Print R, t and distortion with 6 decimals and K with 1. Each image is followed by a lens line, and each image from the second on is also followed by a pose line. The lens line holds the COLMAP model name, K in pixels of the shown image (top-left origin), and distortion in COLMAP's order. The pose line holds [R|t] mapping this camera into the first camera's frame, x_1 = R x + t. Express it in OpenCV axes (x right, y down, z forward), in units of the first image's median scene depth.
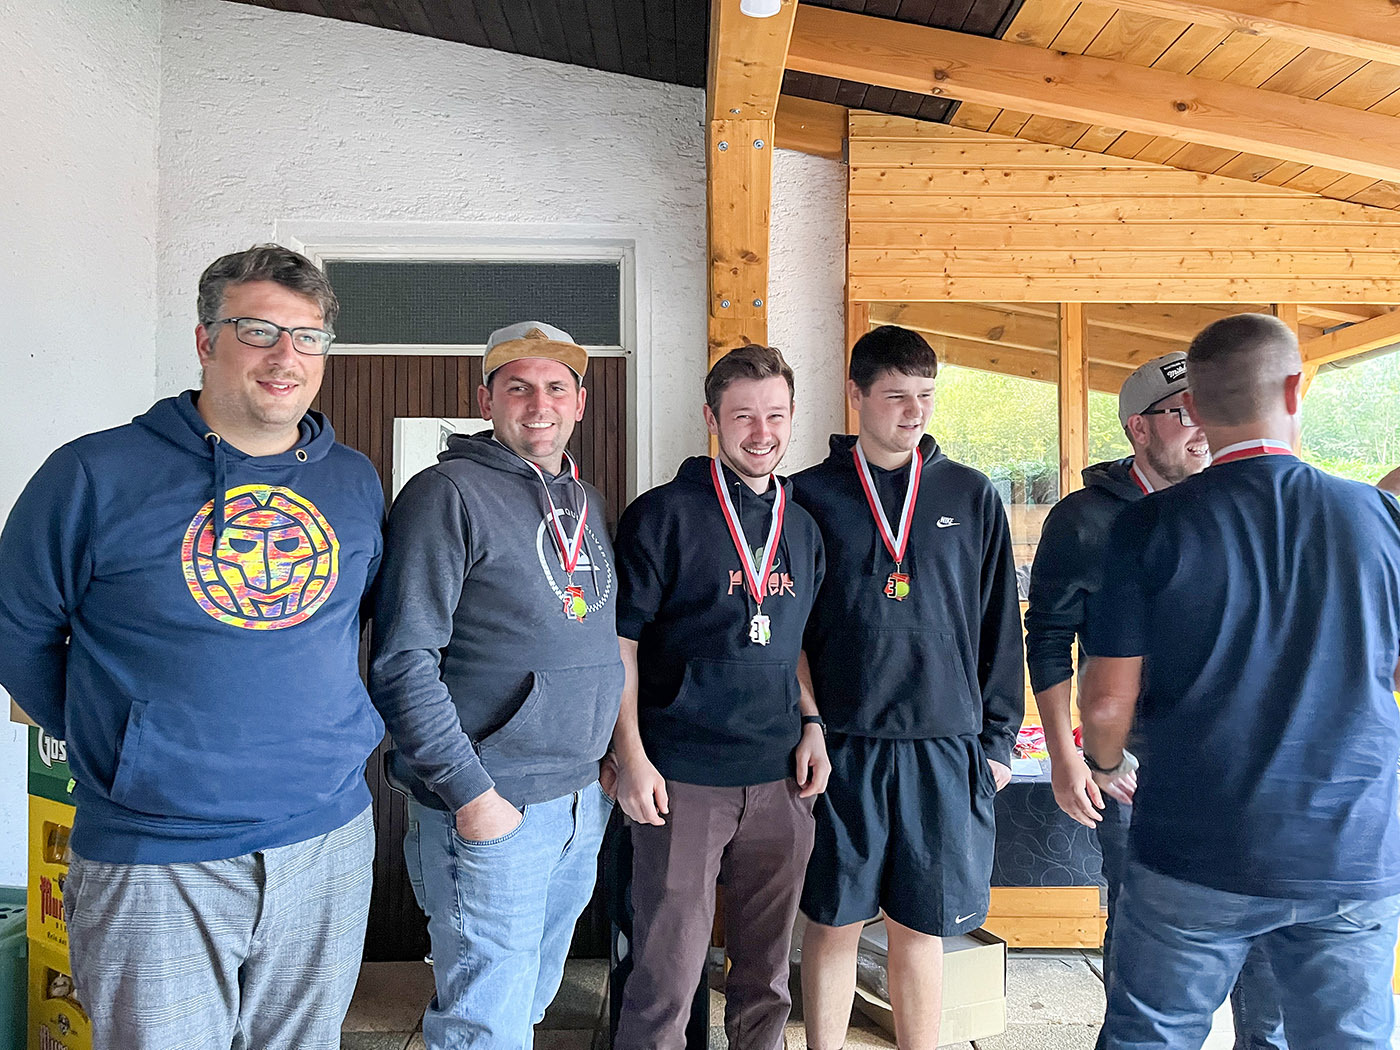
lens RADIAL K [[1029.0, 0, 716.2], [0, 1029.0, 514.5], [0, 0, 1]] dist [0.048105, -0.060268]
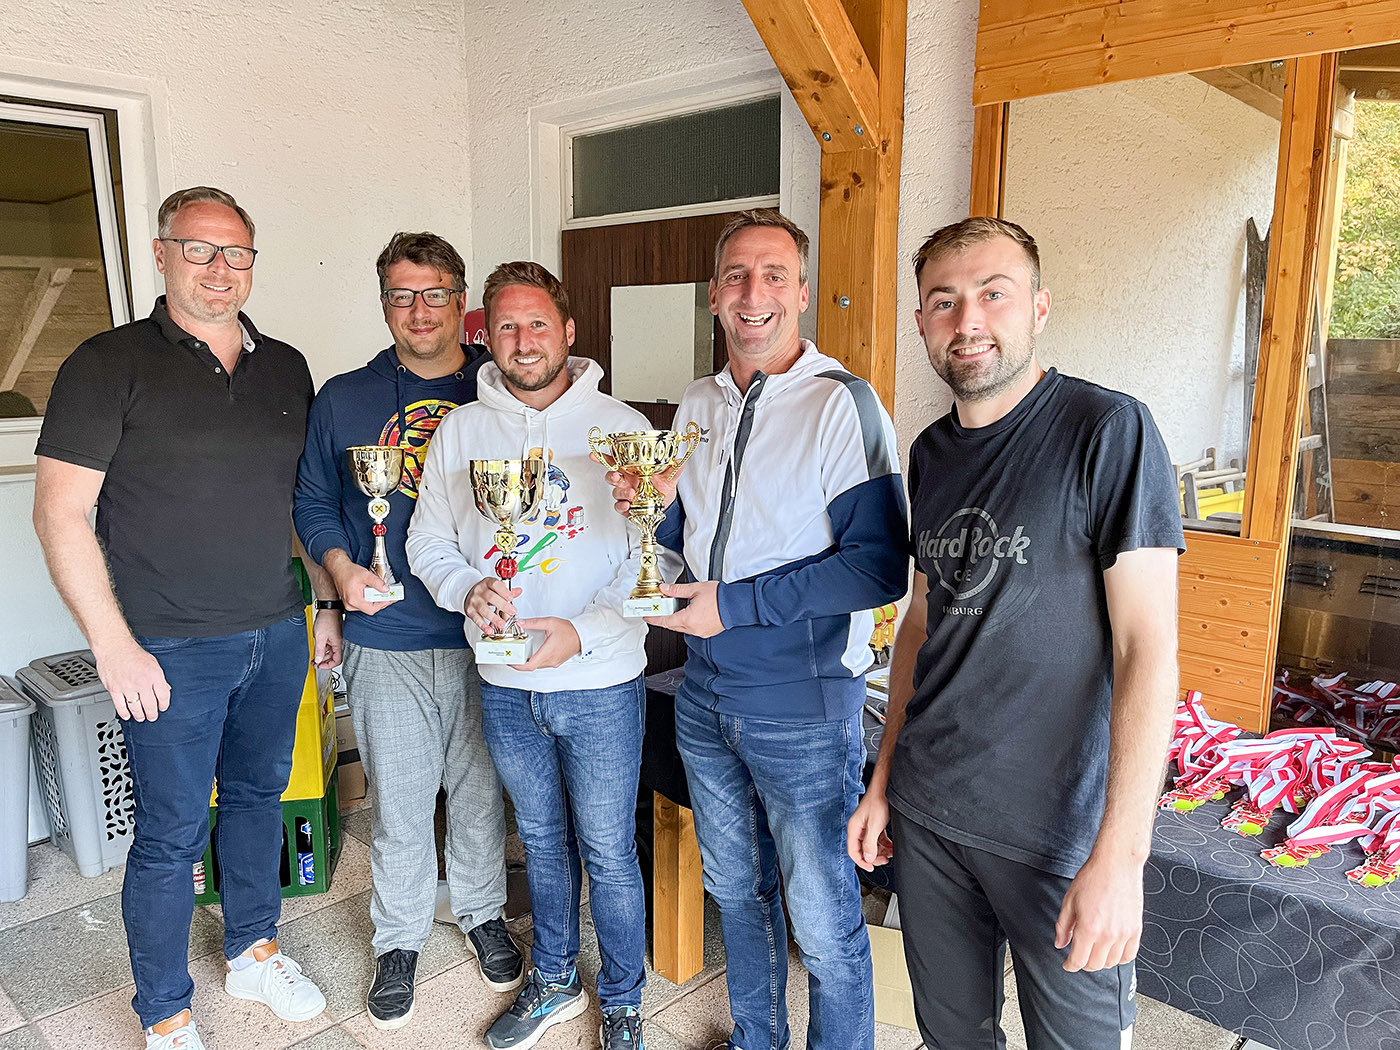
lens RADIAL K [[1049.1, 0, 696.5], [0, 1049.1, 520.4], [0, 0, 1]] dist [0.081250, -0.121258]
pose [[0.709845, 0.118648, -0.694293, 0.553220], [0.015889, 0.982762, 0.184190, -0.056658], [0.704179, -0.141778, 0.695723, 0.276725]]
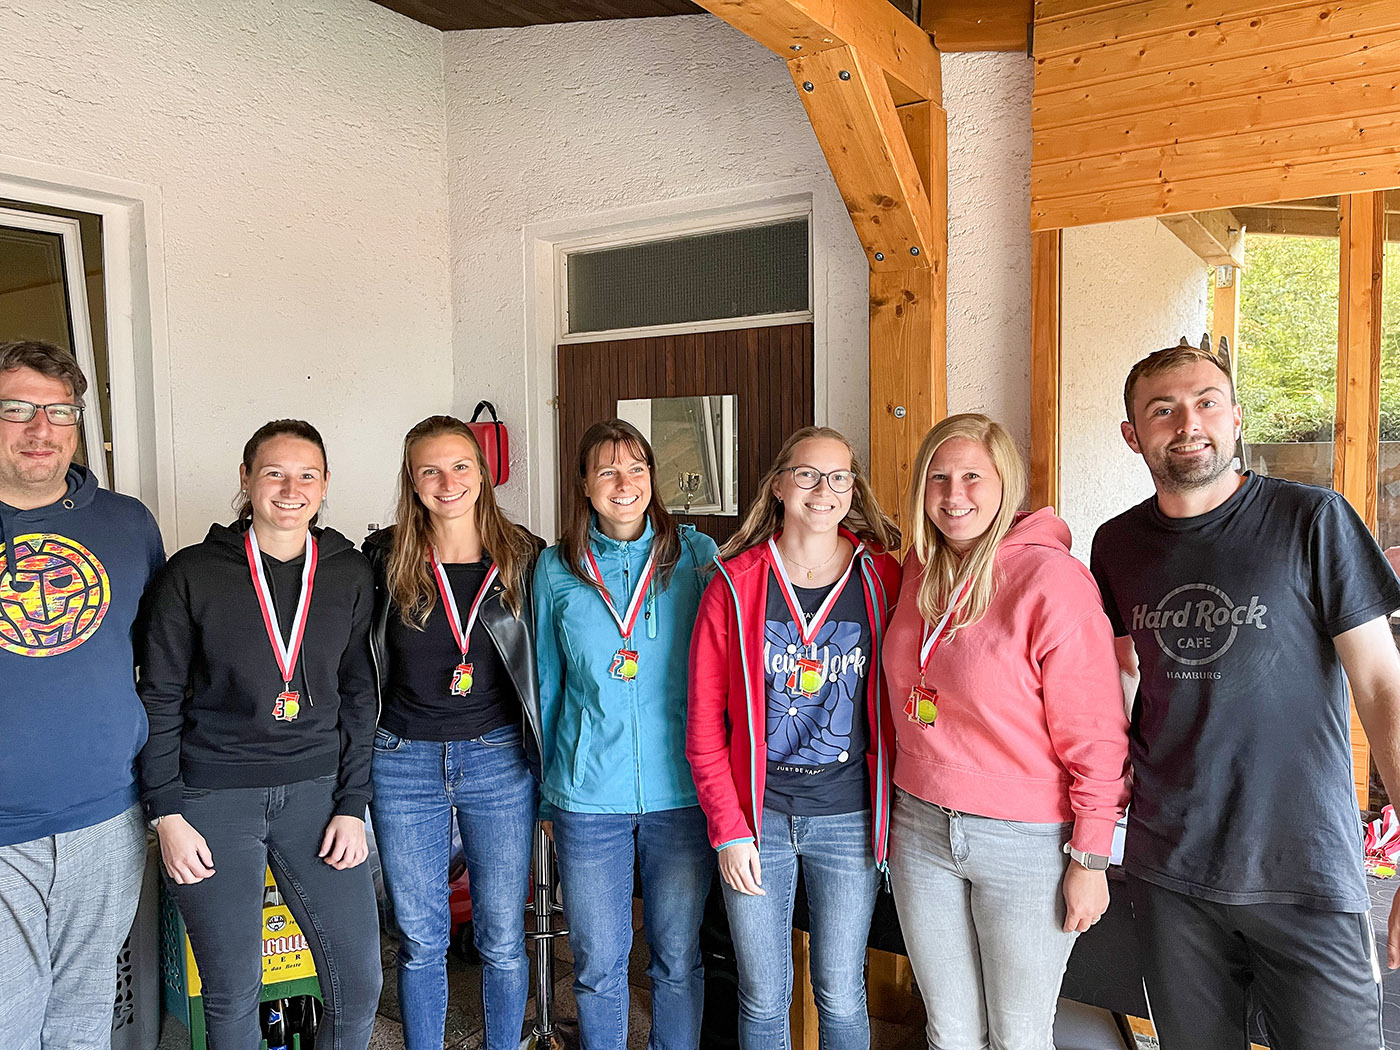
lens RADIAL K [[1063.3, 0, 703.3], [0, 1063.3, 518.3], [0, 0, 1]] dist [0.064770, -0.098911]
pose [[0.821044, 0.022254, -0.570431, 0.397086], [0.026234, 0.996713, 0.076645, -0.055406], [0.570262, -0.077893, 0.817761, 0.153997]]
